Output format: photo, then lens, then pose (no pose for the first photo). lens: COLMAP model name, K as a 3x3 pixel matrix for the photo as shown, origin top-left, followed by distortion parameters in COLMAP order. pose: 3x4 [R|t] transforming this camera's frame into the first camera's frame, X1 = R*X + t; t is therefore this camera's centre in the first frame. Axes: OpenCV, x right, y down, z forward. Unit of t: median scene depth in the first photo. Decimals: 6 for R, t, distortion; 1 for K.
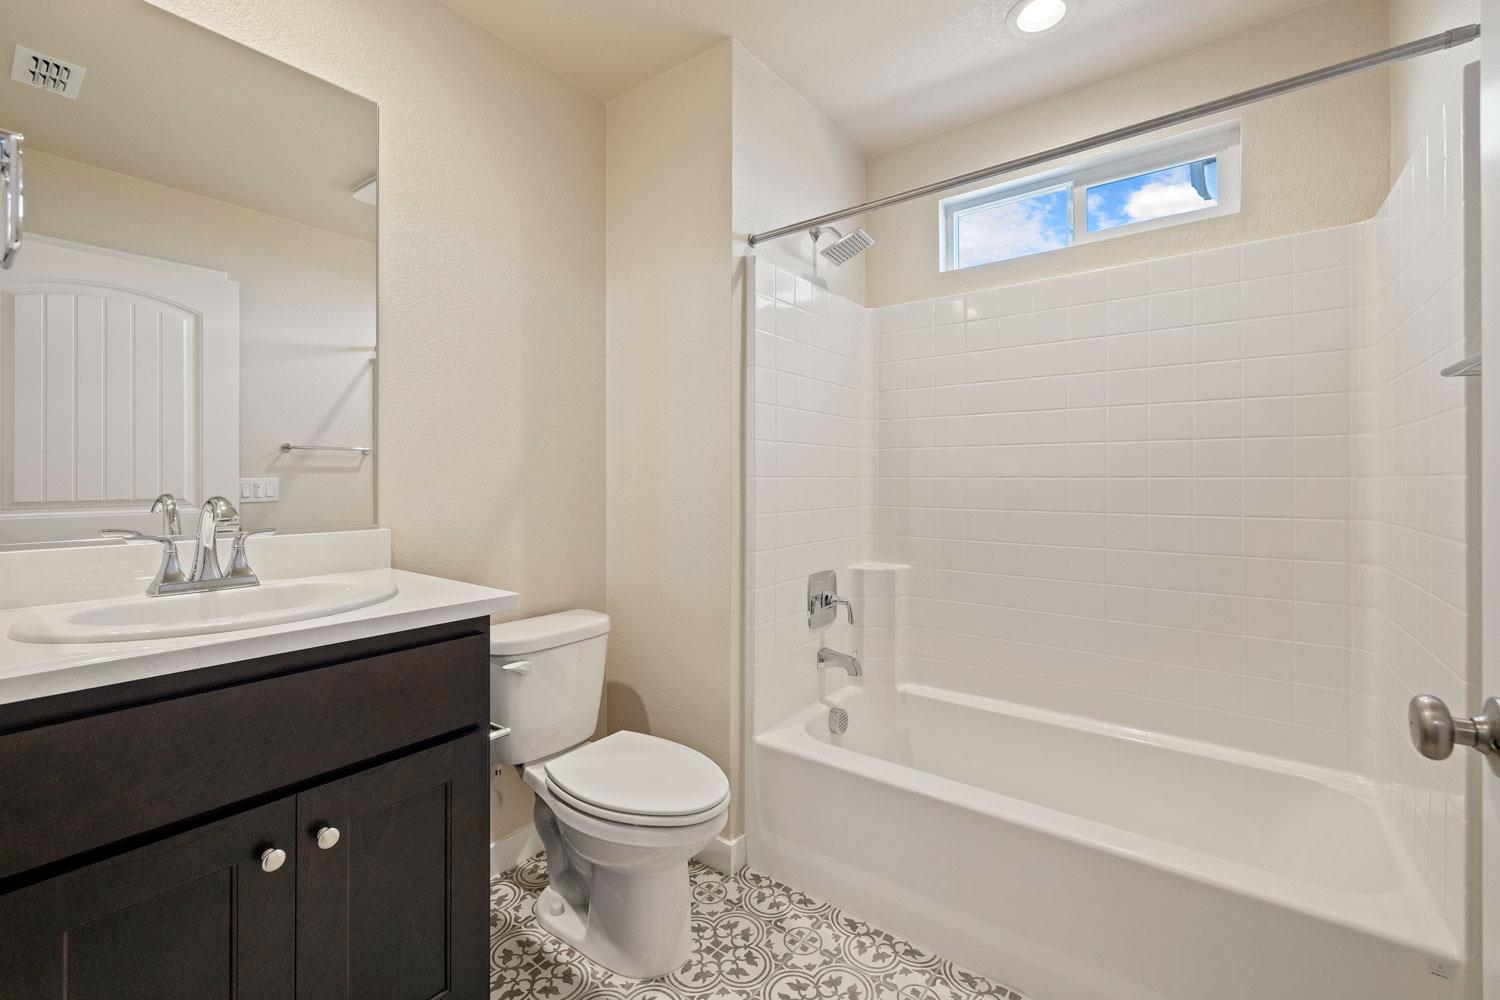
lens RADIAL K [[626.1, 0, 761.9], [0, 626.1, 479.8], [0, 0, 1]] dist [0.001541, 0.000400]
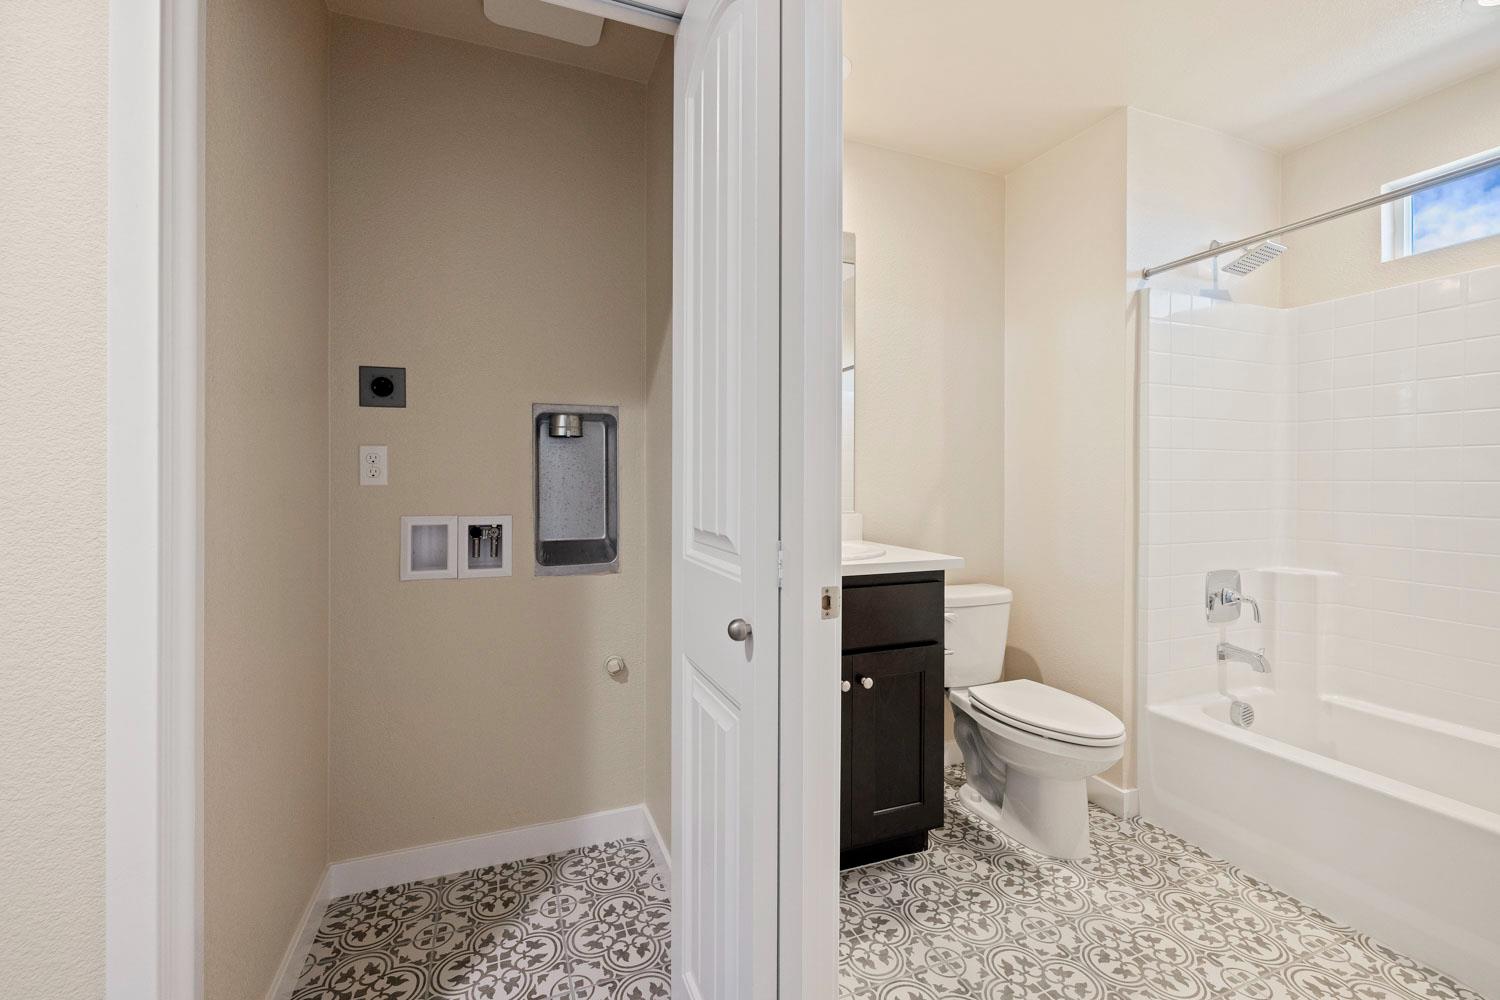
lens RADIAL K [[626.1, 0, 748.7], [0, 626.1, 480.7], [0, 0, 1]] dist [0.001541, 0.000400]
pose [[0.843056, 0.002685, -0.537819, -0.011786], [-0.003923, 0.999992, -0.001158, 0.000188], [0.537811, 0.003086, 0.843060, -0.377152]]
